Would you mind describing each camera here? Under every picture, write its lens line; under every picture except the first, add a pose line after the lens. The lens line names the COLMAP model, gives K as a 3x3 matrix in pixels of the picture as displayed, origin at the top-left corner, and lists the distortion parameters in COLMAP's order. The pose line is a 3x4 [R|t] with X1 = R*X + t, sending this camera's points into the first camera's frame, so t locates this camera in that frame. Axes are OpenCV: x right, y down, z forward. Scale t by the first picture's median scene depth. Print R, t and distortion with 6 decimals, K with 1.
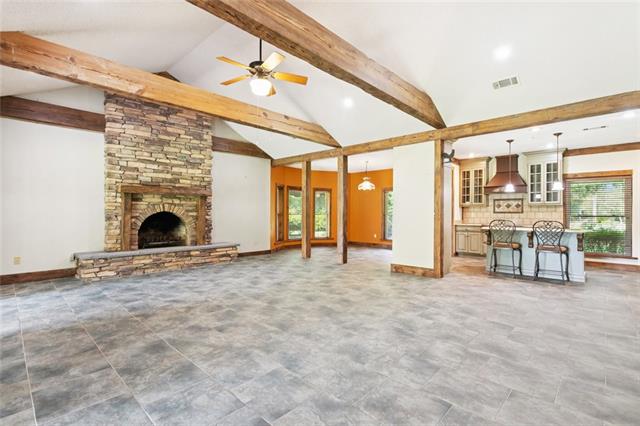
lens RADIAL K [[306.7, 0, 317.3], [0, 306.7, 210.5], [0, 0, 1]] dist [0.006556, 0.000669]
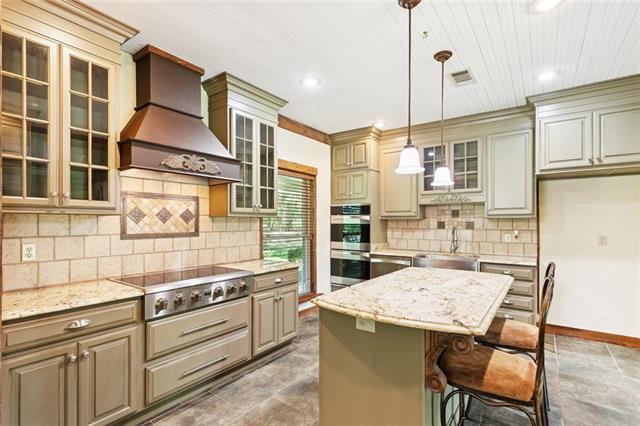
lens RADIAL K [[306.7, 0, 318.2], [0, 306.7, 219.6], [0, 0, 1]] dist [0.006556, 0.000669]
pose [[-0.122554, -0.000487, 0.992462, 0.276543], [-0.015176, 0.999884, -0.001384, -0.012966], [-0.992346, -0.015231, -0.122547, 0.898275]]
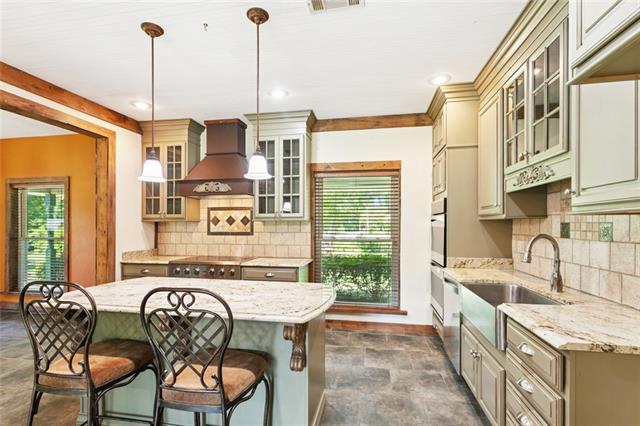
lens RADIAL K [[306.7, 0, 319.9], [0, 306.7, 225.3], [0, 0, 1]] dist [0.006556, 0.000669]
pose [[0.841039, -0.010687, 0.540869, 0.479195], [0.001648, 0.999851, 0.017195, -0.016525], [-0.540972, -0.013570, 0.840931, 0.493560]]
